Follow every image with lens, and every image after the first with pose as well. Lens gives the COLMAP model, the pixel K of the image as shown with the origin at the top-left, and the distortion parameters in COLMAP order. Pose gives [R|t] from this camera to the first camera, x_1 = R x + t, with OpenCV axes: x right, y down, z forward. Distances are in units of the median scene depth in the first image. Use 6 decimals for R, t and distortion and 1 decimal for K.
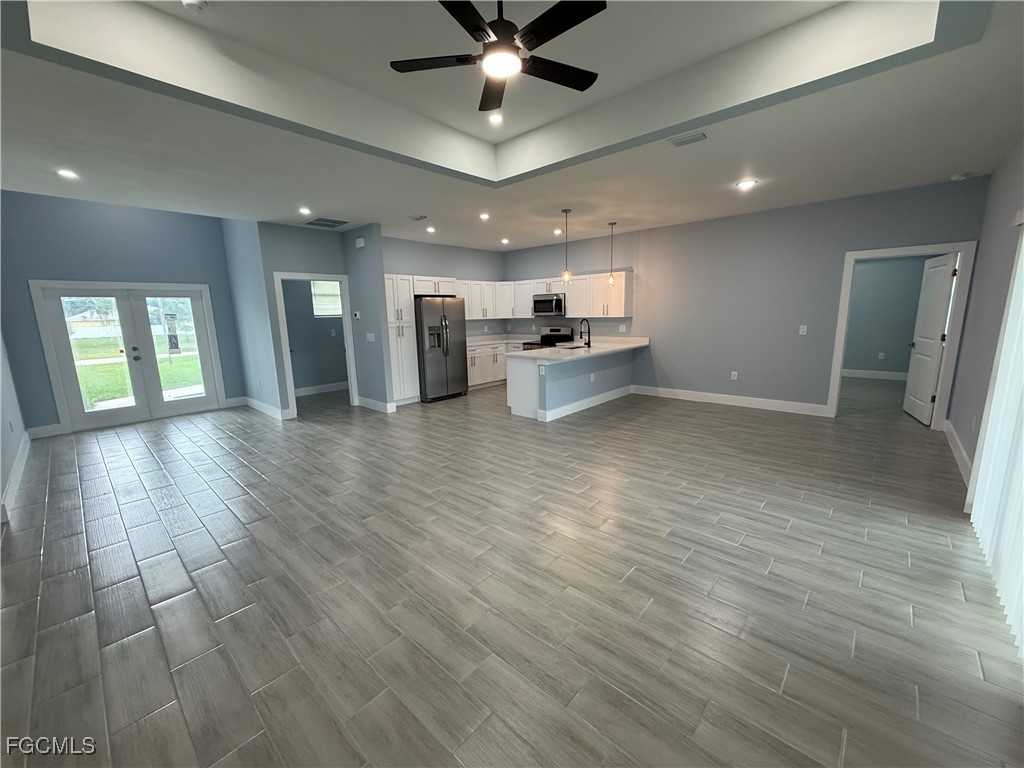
lens RADIAL K [[408.7, 0, 508.0], [0, 408.7, 387.1], [0, 0, 1]] dist [-0.000285, 0.000218]
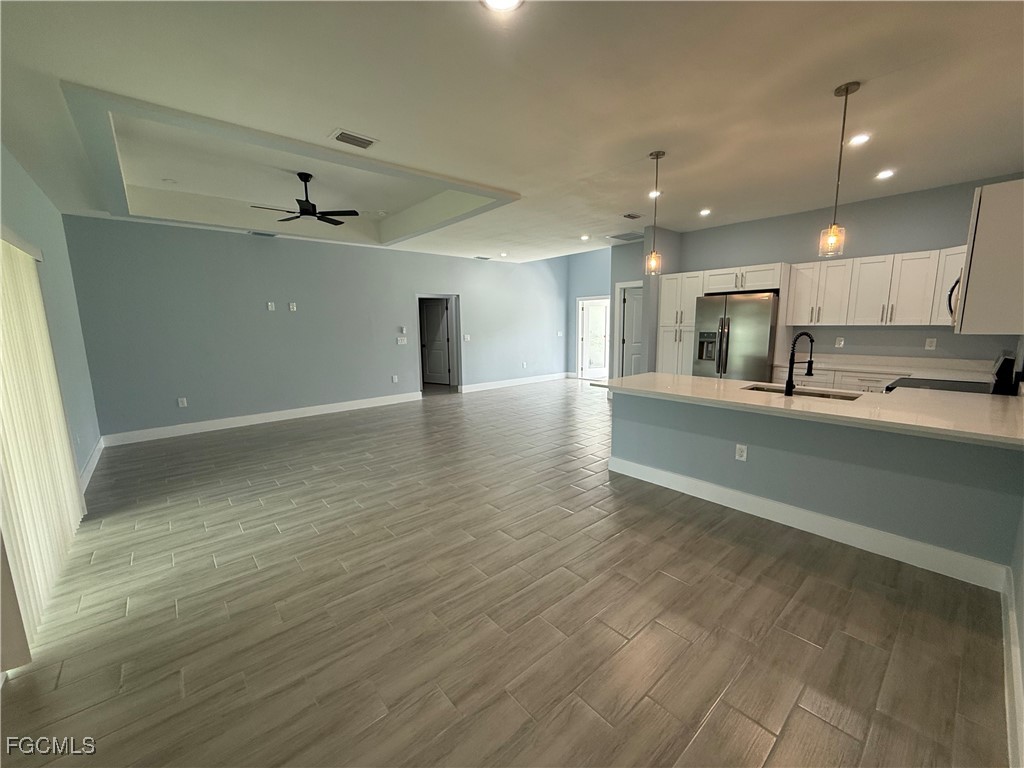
lens RADIAL K [[408.7, 0, 510.0], [0, 408.7, 382.9], [0, 0, 1]] dist [-0.000285, 0.000218]
pose [[-0.114568, 0.171961, -0.978419, 0.802135], [-0.160366, 0.968785, 0.189046, -0.173214], [0.980386, 0.178563, -0.083415, 0.863722]]
